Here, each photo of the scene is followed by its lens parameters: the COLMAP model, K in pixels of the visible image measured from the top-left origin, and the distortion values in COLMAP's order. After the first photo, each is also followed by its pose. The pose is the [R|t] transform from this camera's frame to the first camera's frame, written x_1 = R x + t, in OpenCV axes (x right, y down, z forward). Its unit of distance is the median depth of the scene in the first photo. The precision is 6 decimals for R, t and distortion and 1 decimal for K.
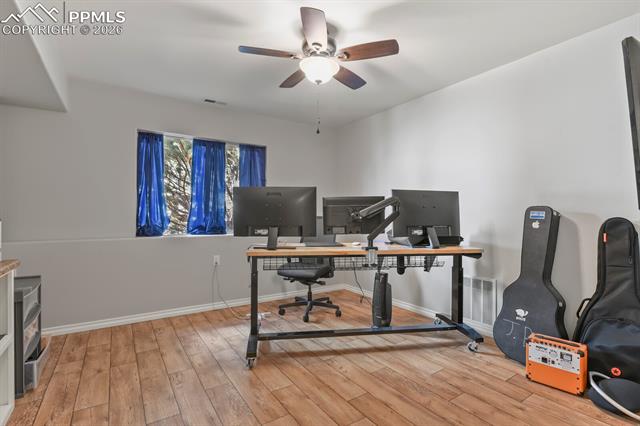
lens RADIAL K [[310.7, 0, 321.7], [0, 310.7, 214.3], [0, 0, 1]] dist [-0.001146, -0.000409]
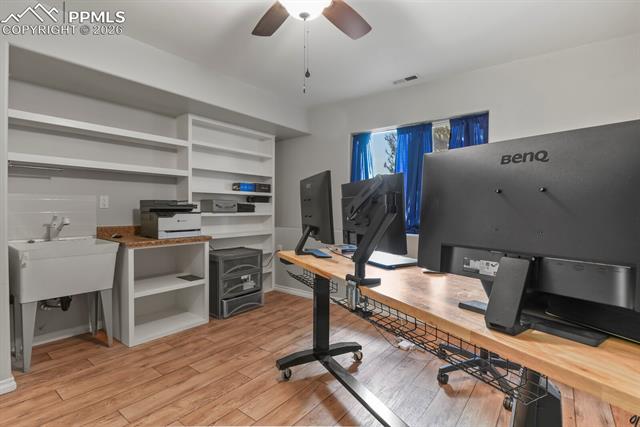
lens RADIAL K [[310.7, 0, 321.7], [0, 310.7, 214.8], [0, 0, 1]] dist [-0.001146, -0.000409]
pose [[0.335777, 0.021667, -0.941692, 0.580644], [-0.006156, 0.999765, 0.020809, -0.005956], [0.941921, -0.001190, 0.335832, 0.722042]]
